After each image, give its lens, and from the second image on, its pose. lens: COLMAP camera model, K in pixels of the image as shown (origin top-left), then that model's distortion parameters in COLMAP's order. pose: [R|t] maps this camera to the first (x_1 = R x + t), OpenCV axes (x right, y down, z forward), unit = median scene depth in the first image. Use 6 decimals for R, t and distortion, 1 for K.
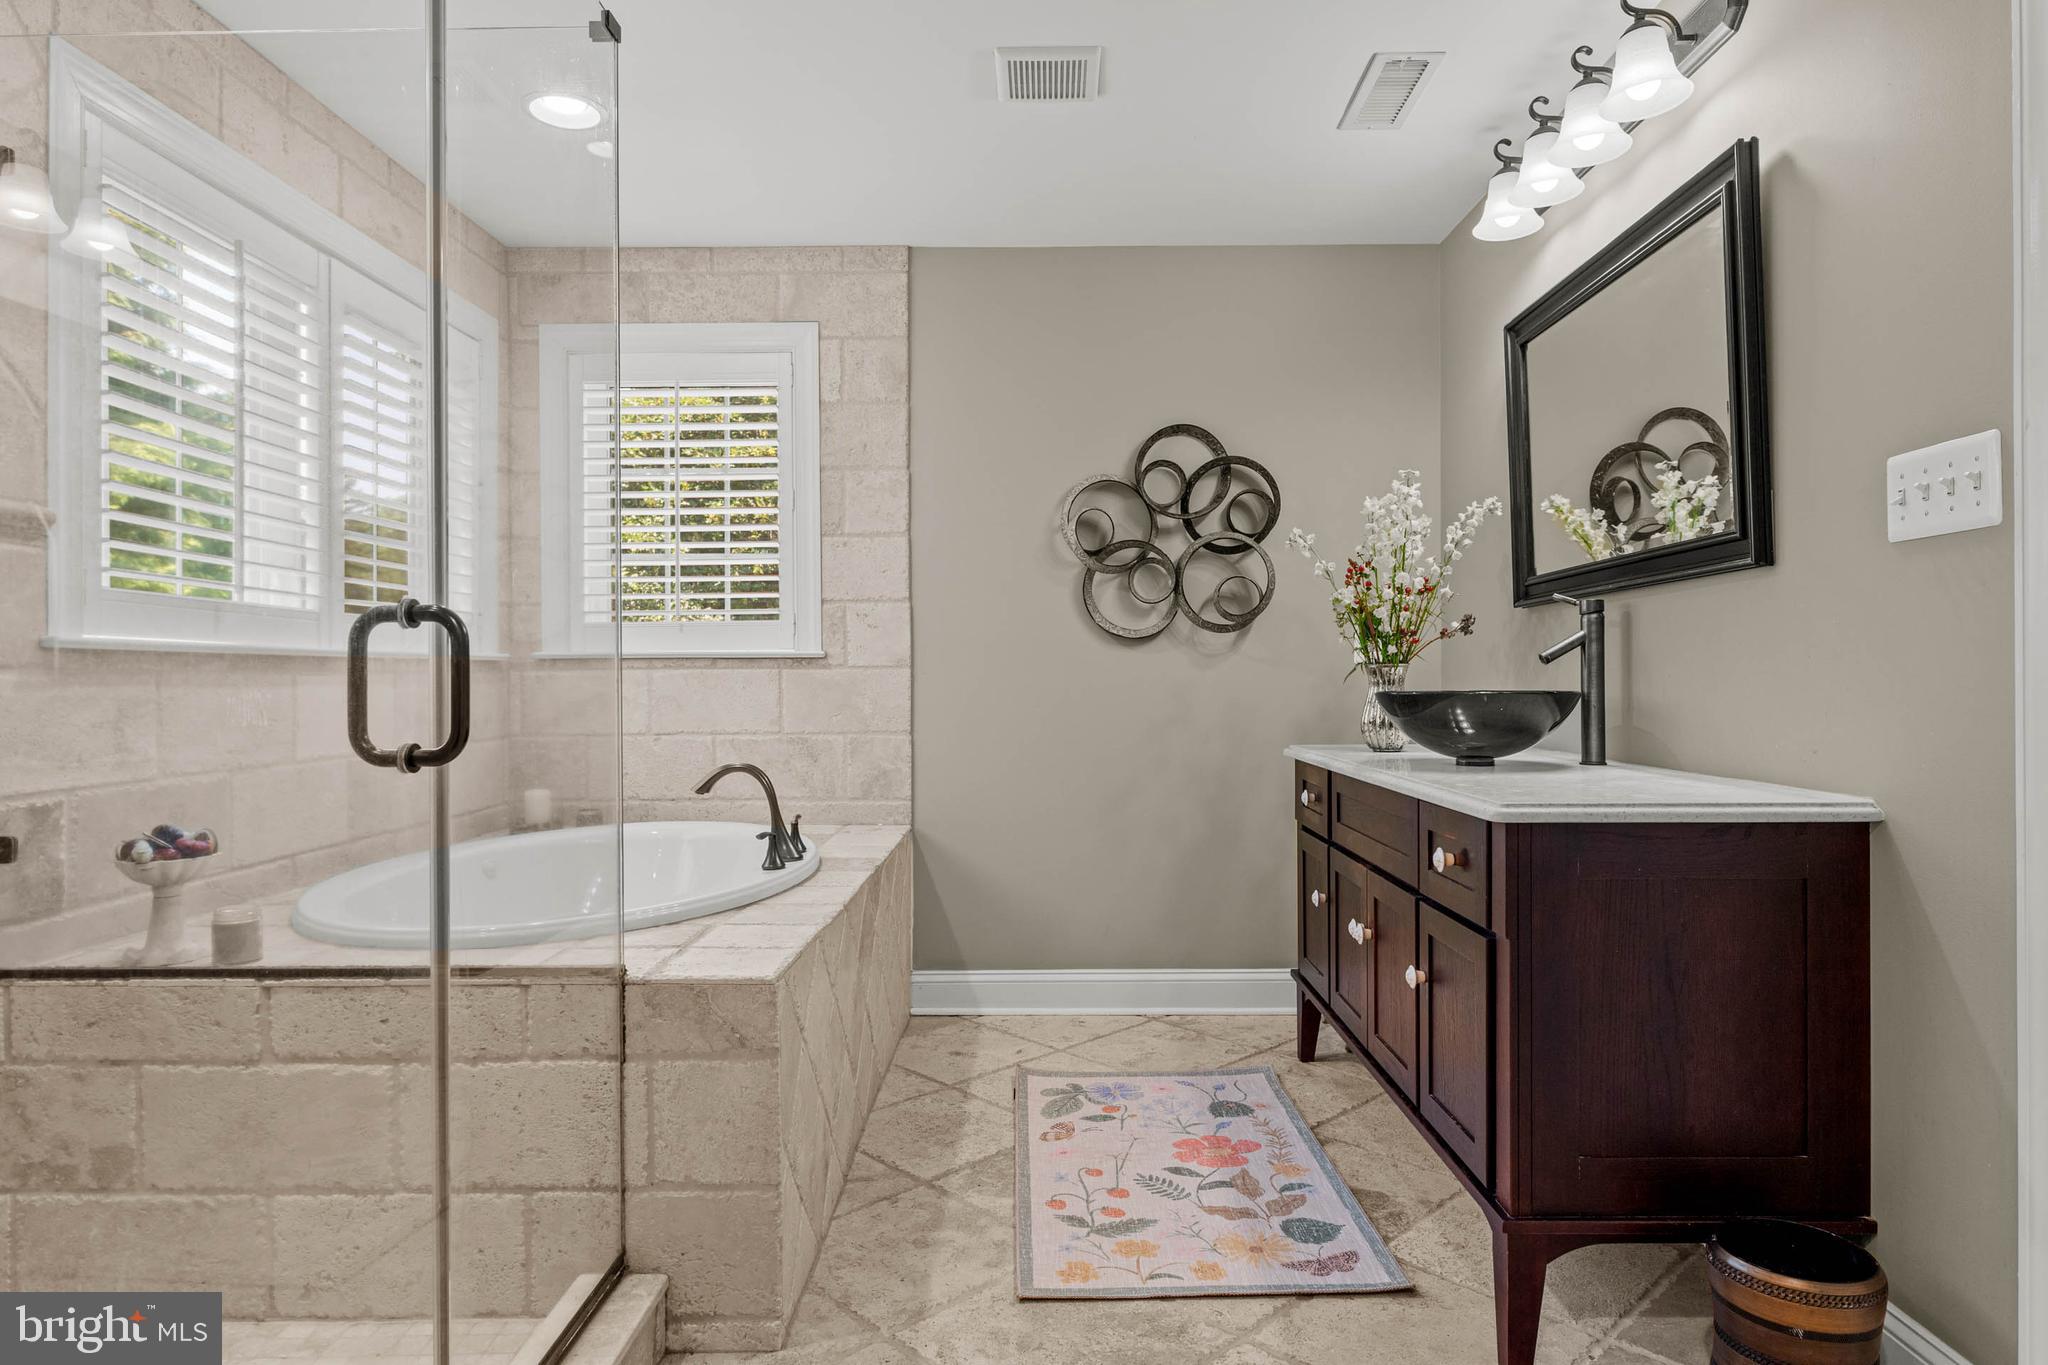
lens RADIAL K [[1181.0, 0, 1051.4], [0, 1181.0, 683.3], [0, 0, 1]] dist [0.003547, -0.000679]
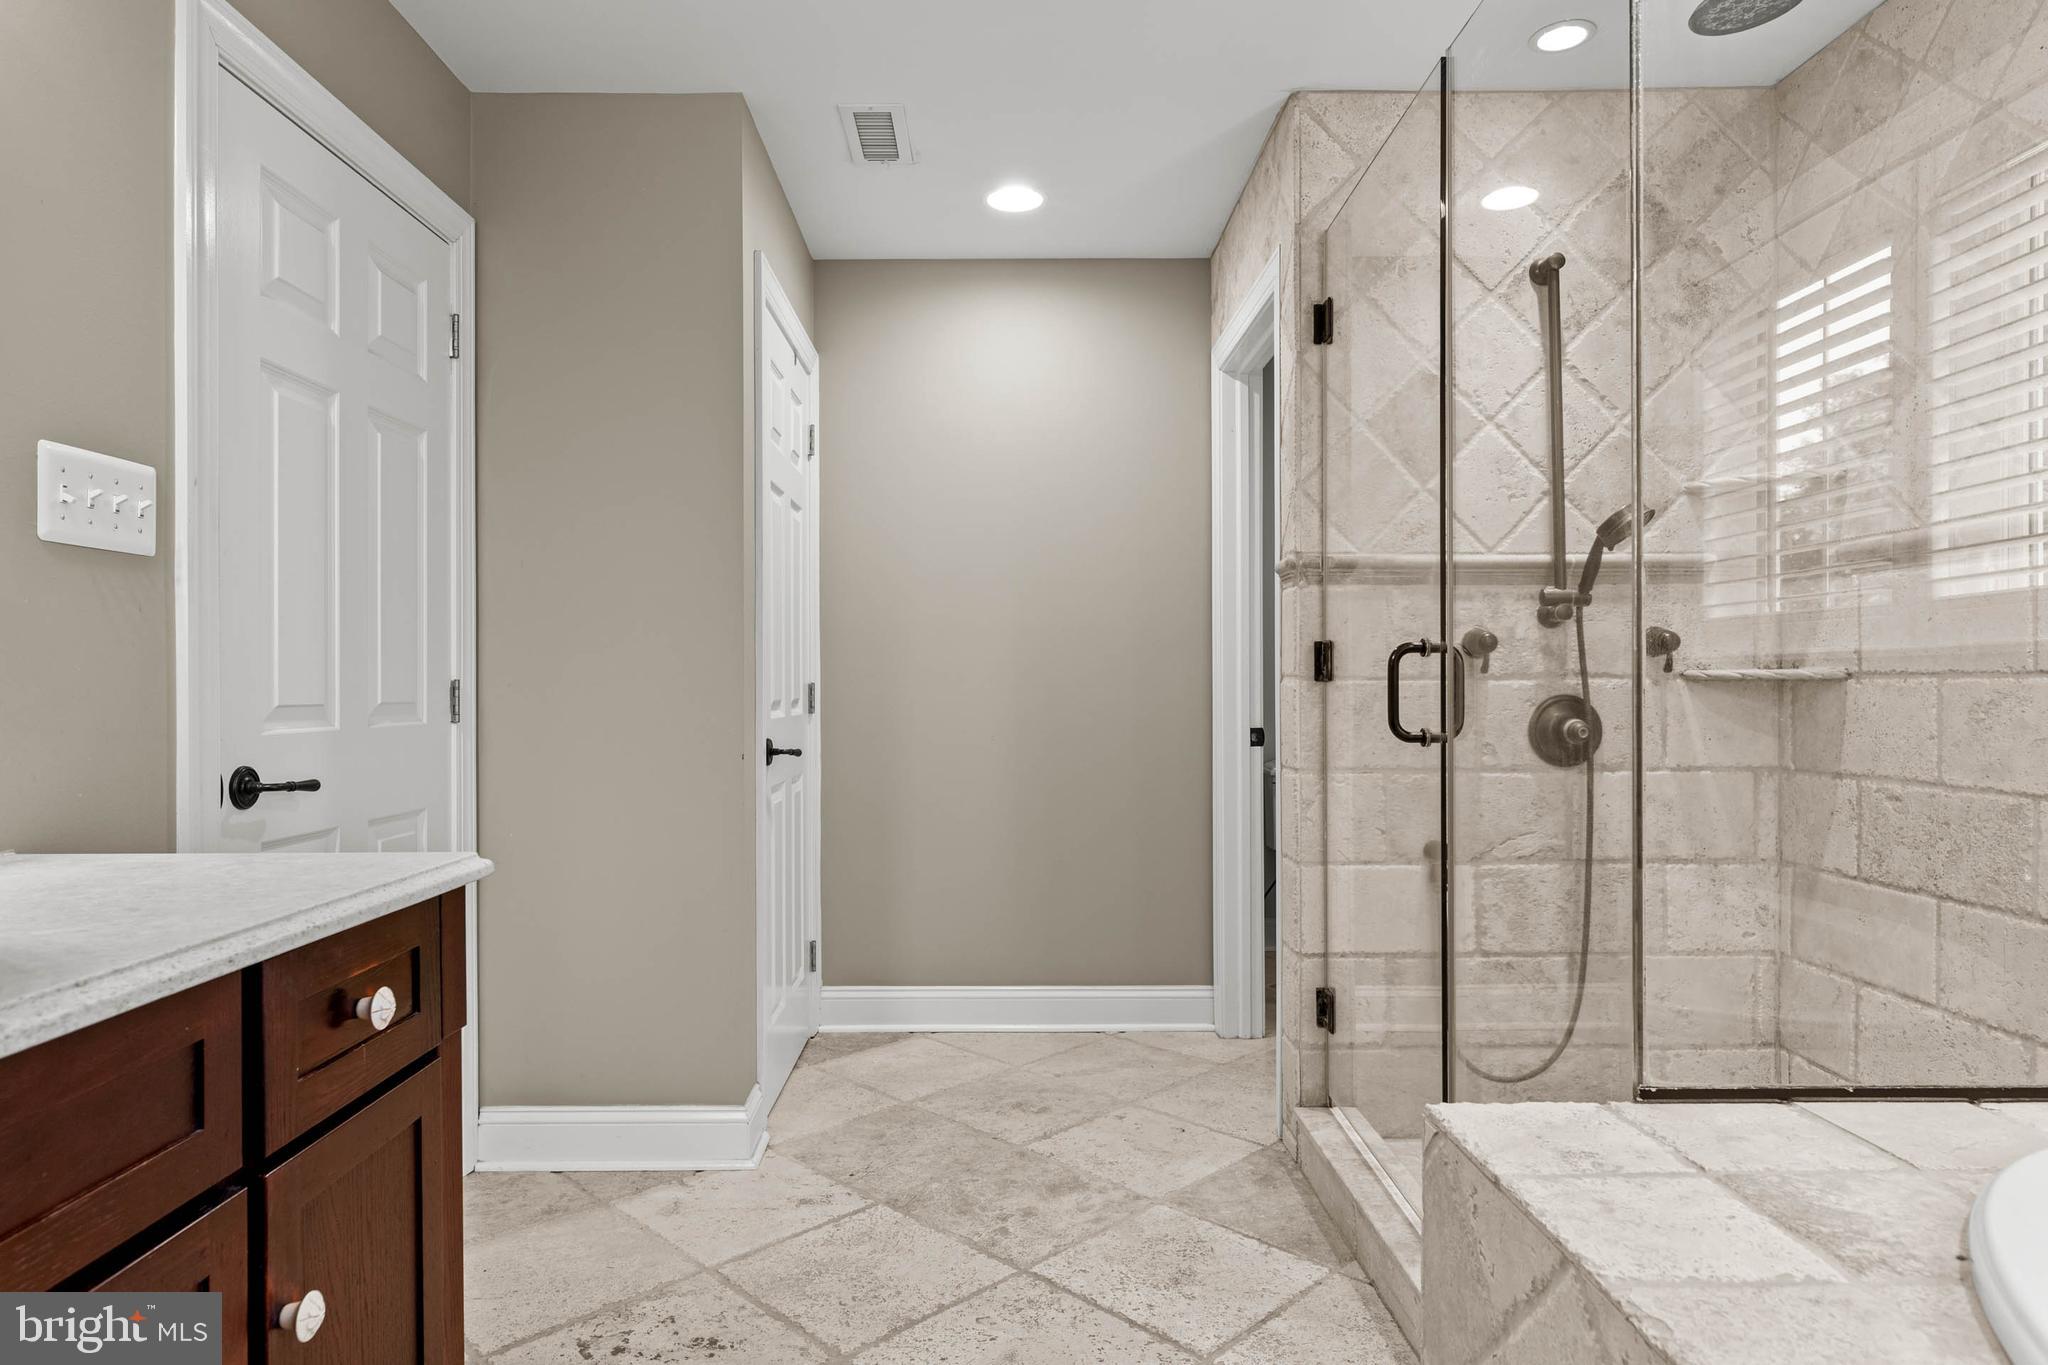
lens RADIAL K [[1181.0, 0, 1051.4], [0, 1181.0, 683.3], [0, 0, 1]] dist [0.003547, -0.000679]
pose [[-0.999941, 0.007891, -0.007517, -0.019946], [0.007884, 0.999968, 0.000957, -0.010935], [0.007524, 0.000898, -0.999971, 2.128891]]
